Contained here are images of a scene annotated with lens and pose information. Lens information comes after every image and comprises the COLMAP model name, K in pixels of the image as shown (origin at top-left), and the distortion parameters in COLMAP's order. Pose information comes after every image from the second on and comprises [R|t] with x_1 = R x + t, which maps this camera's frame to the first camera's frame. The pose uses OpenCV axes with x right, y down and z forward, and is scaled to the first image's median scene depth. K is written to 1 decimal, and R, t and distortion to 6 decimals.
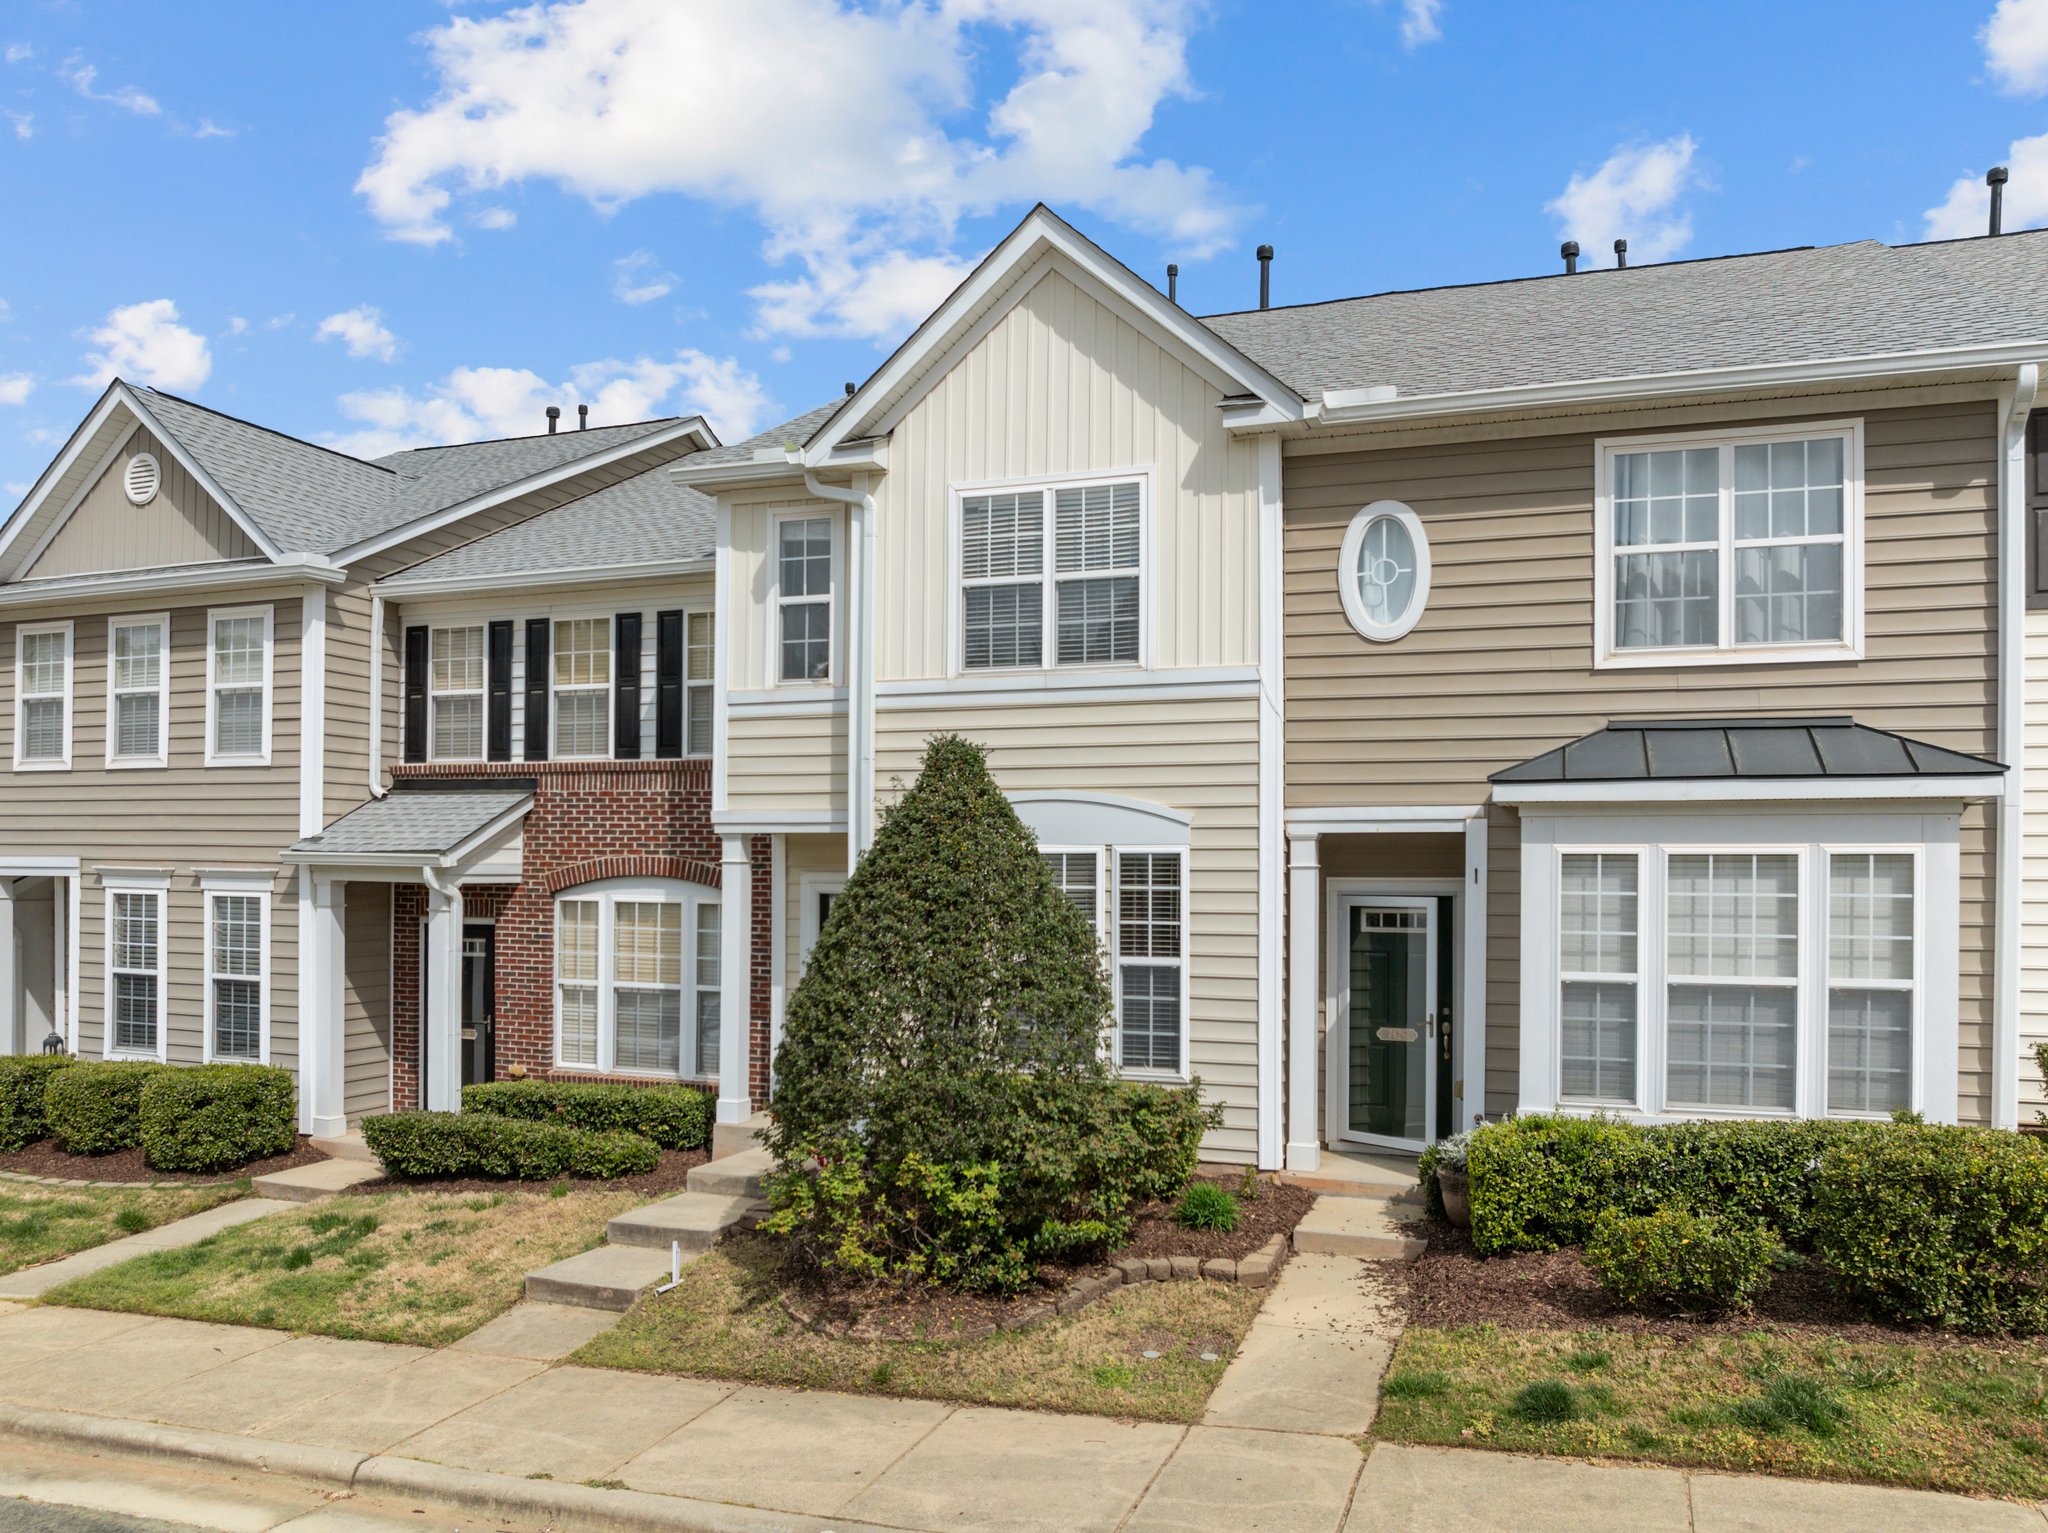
lens RADIAL K [[1481.3, 0, 1033.3], [0, 1481.3, 859.1], [0, 0, 1]] dist [-0.035416, 0.001890]
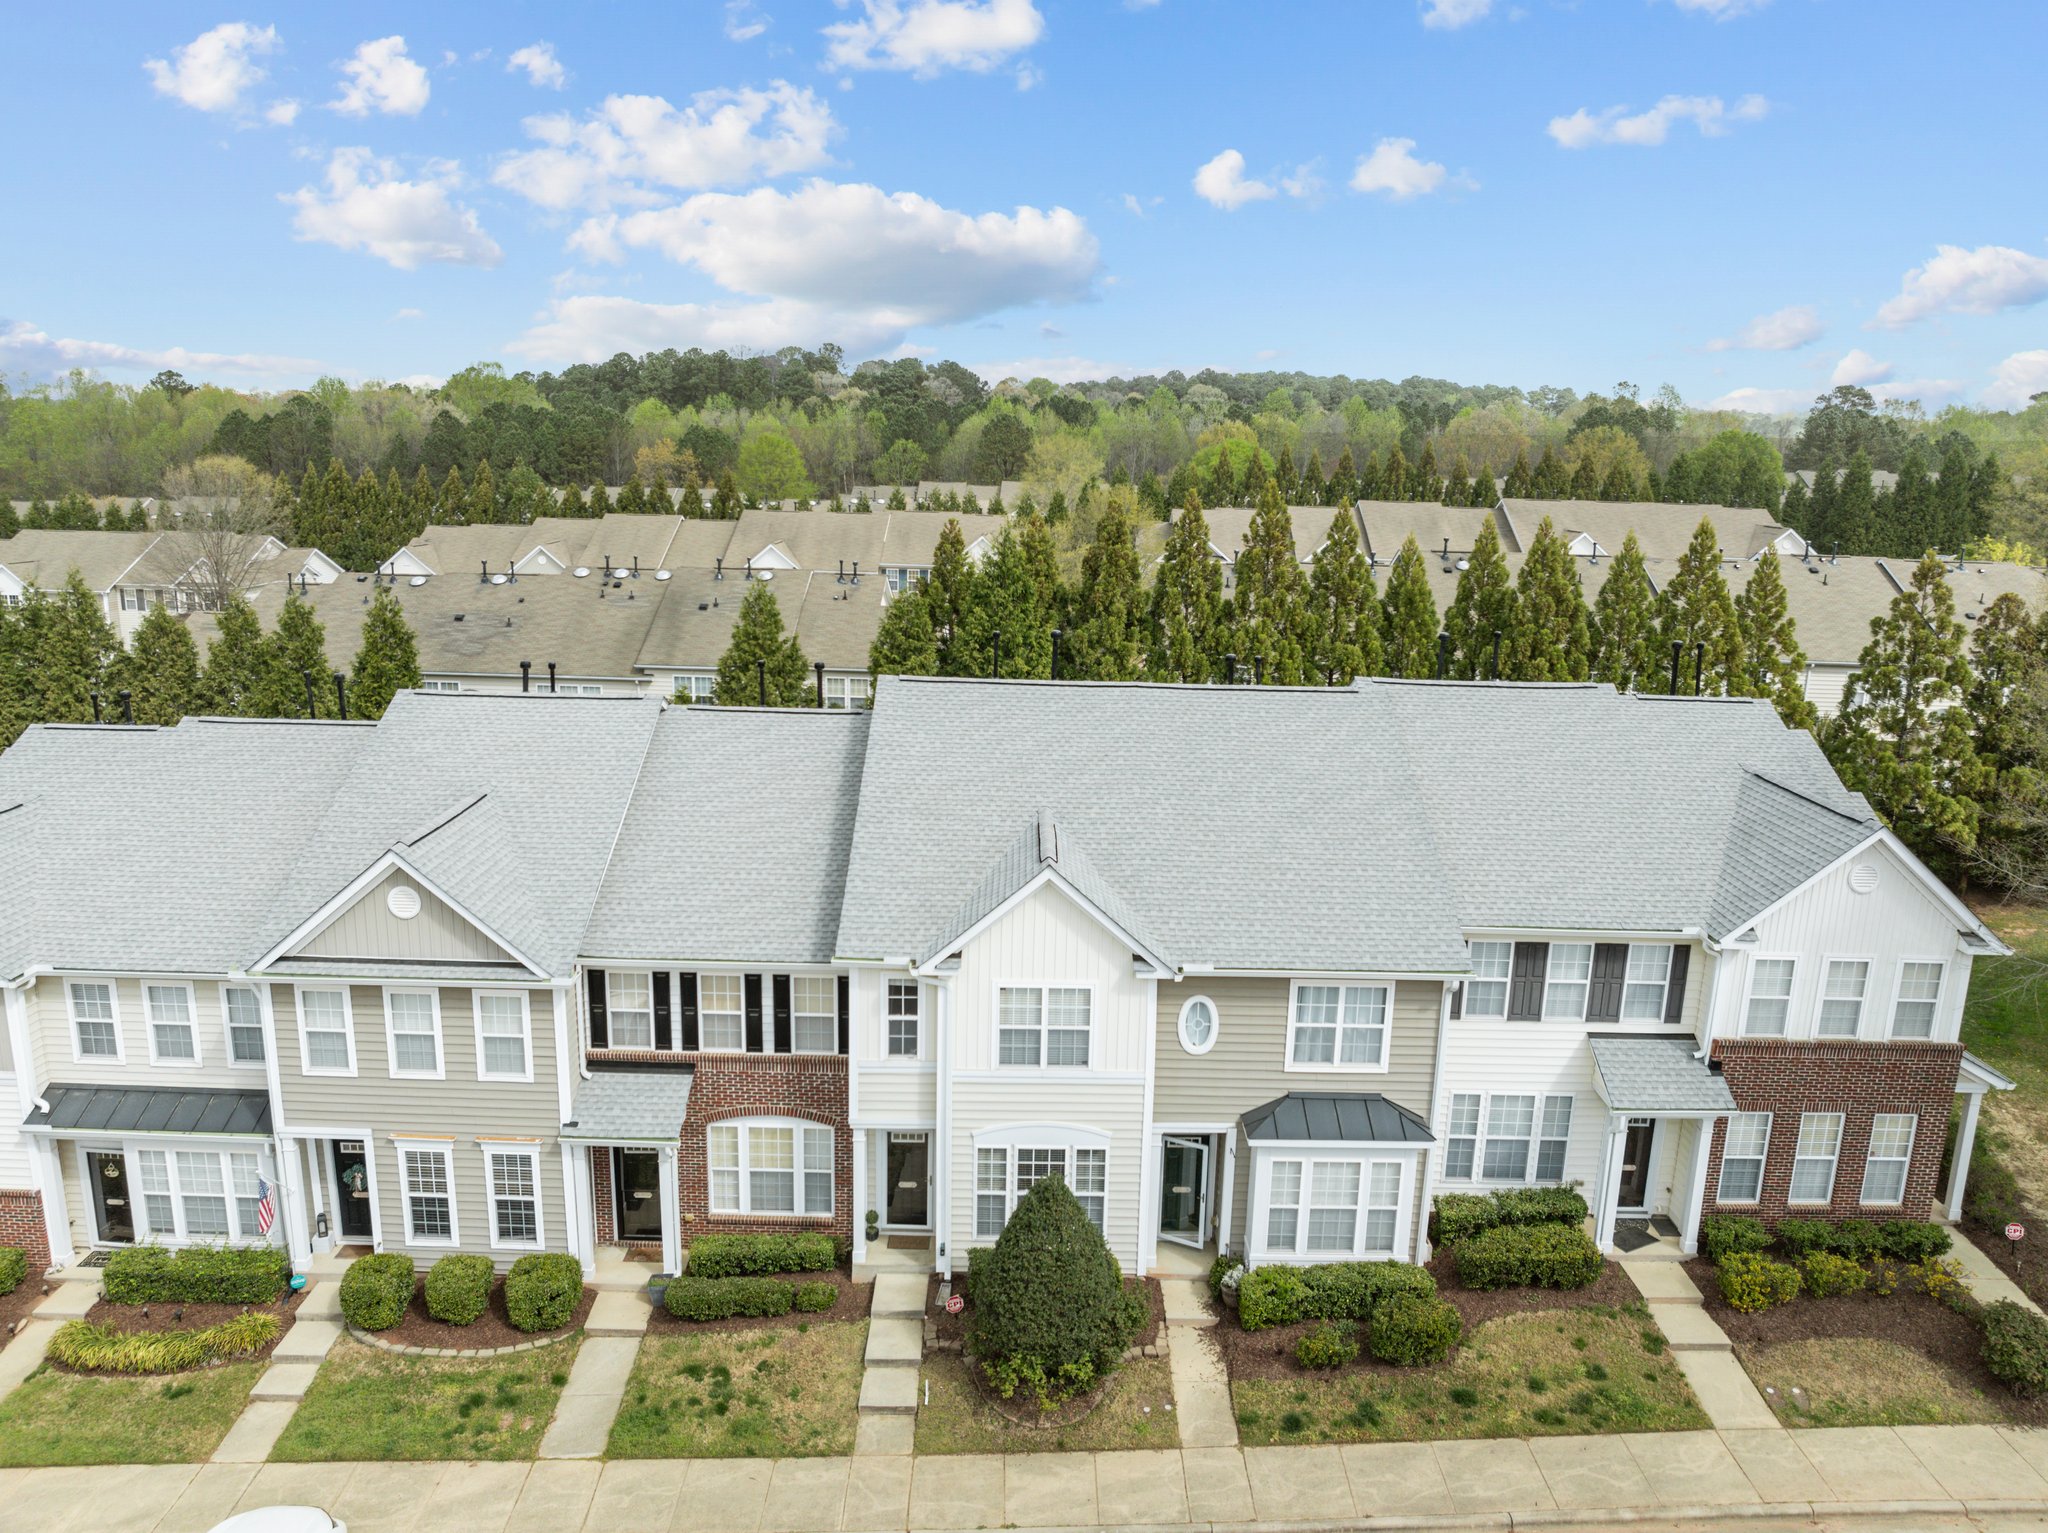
lens RADIAL K [[1439.1, 0, 1043.8], [0, 1439.1, 757.3], [0, 0, 1]] dist [-0.034003, -0.002325]
pose [[0.932047, -0.061574, 0.357068, -0.671271], [-0.022261, 0.973863, 0.226043, -0.991621], [-0.361653, -0.218631, 0.906315, -0.725005]]
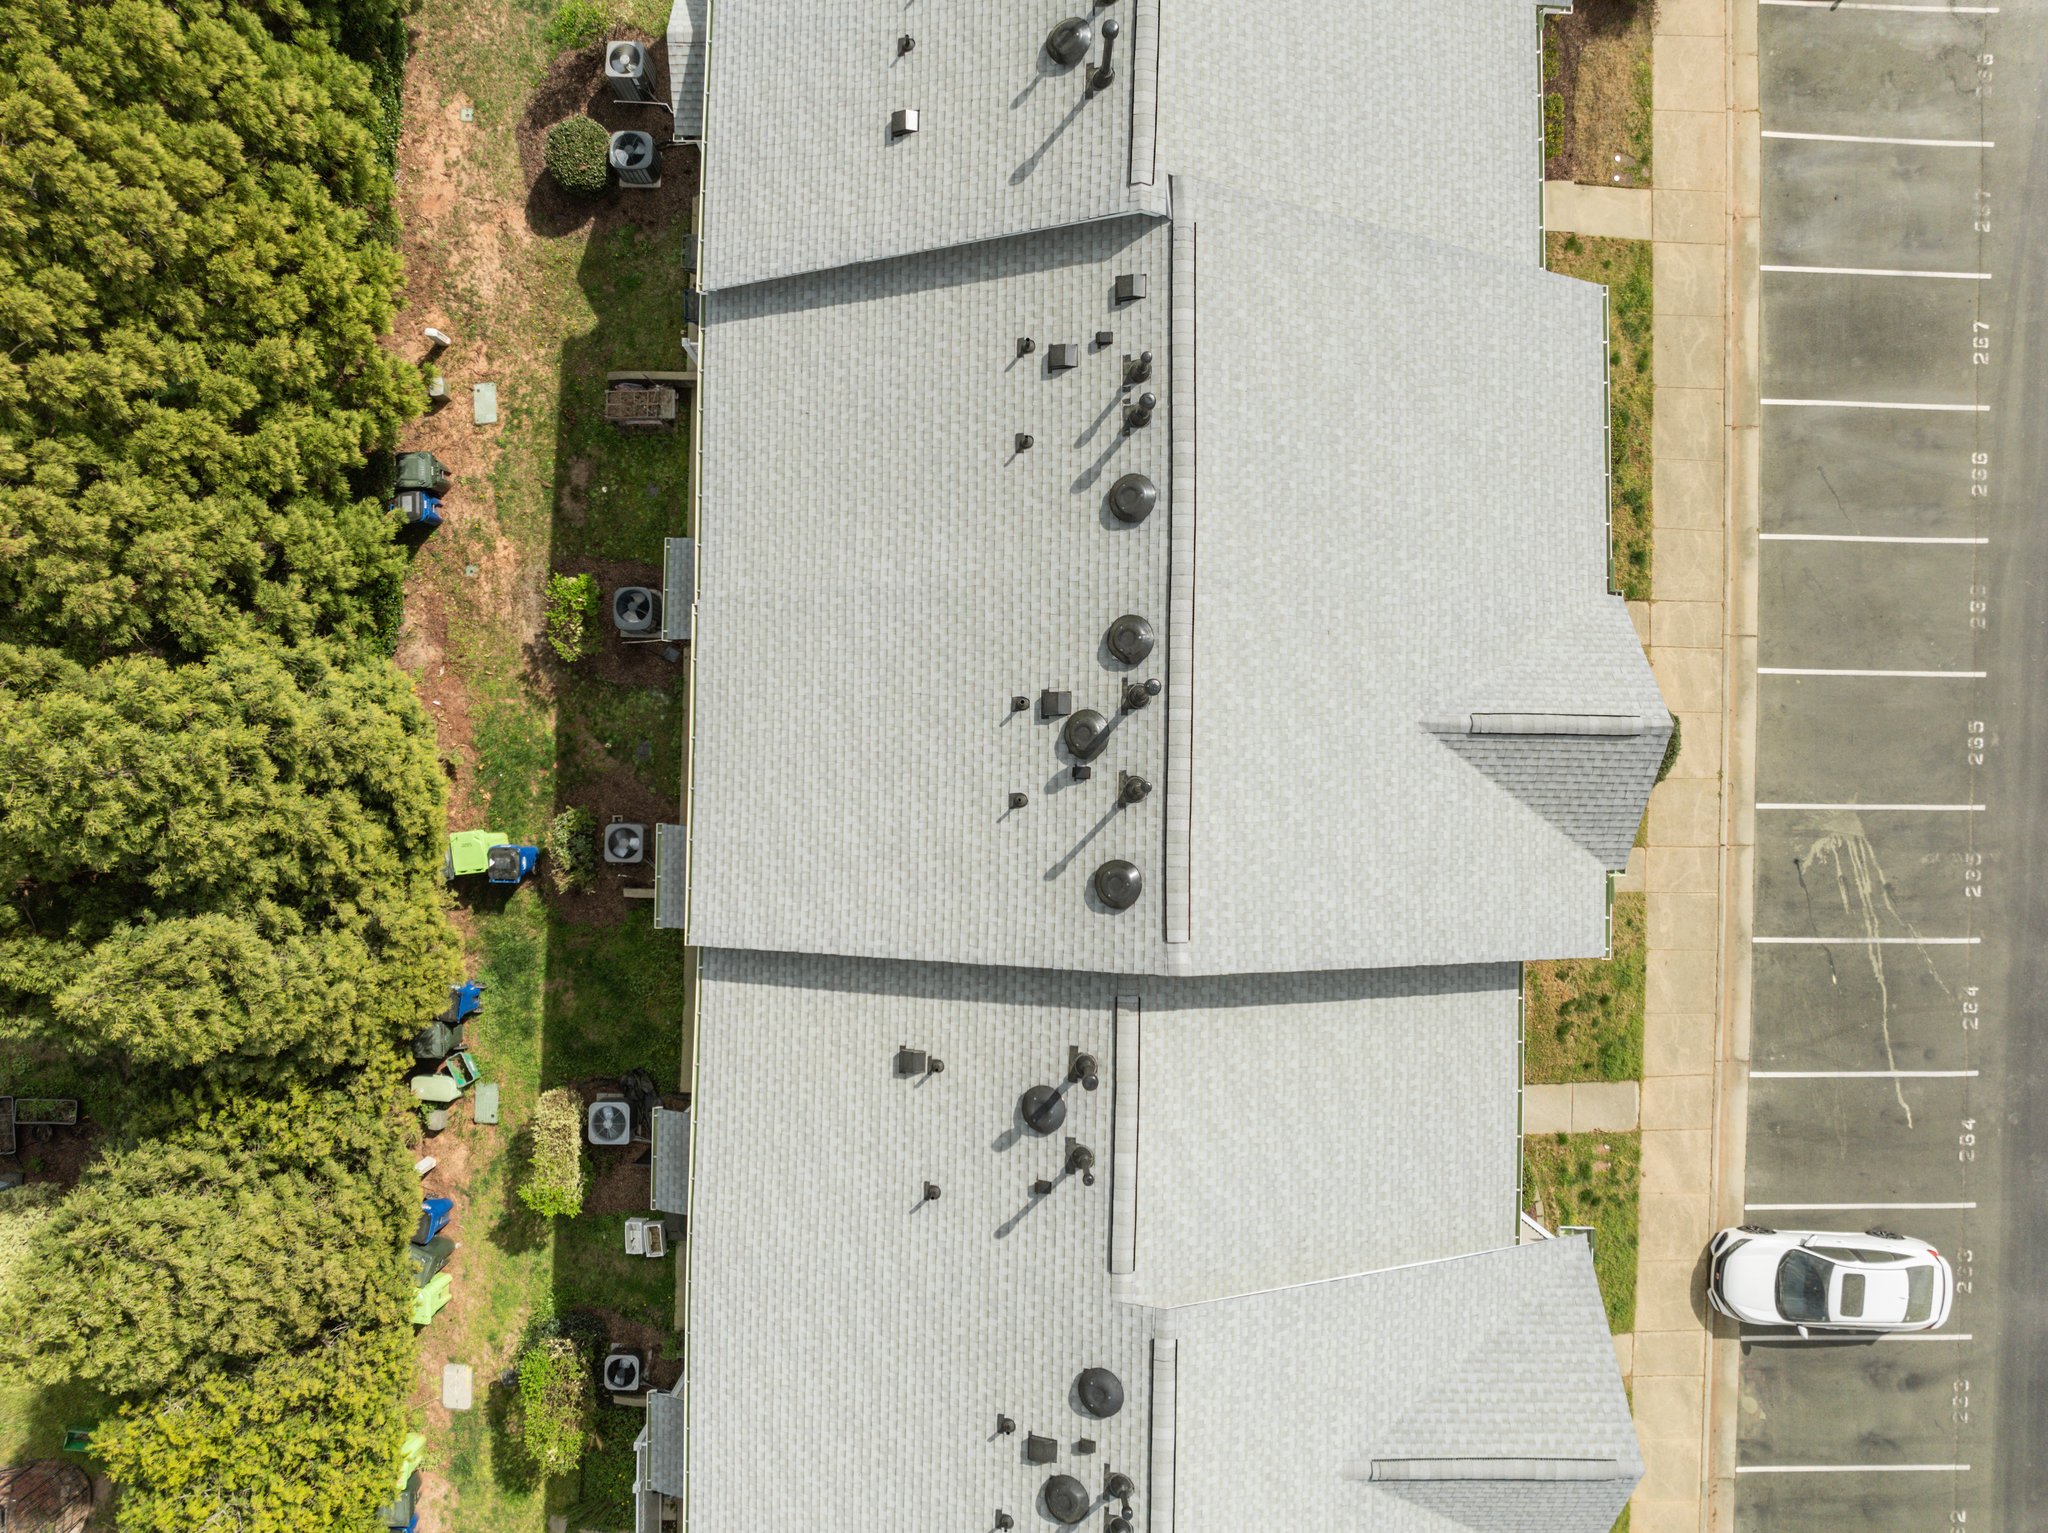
lens RADIAL K [[1439.1, 0, 1043.8], [0, 1439.1, 757.3], [0, 0, 1]] dist [-0.034003, -0.002325]
pose [[-0.336807, -0.941234, 0.025273, 0.172339], [-0.023428, 0.035210, 0.999105, -2.091918], [-0.941282, 0.335914, -0.033910, 1.719112]]
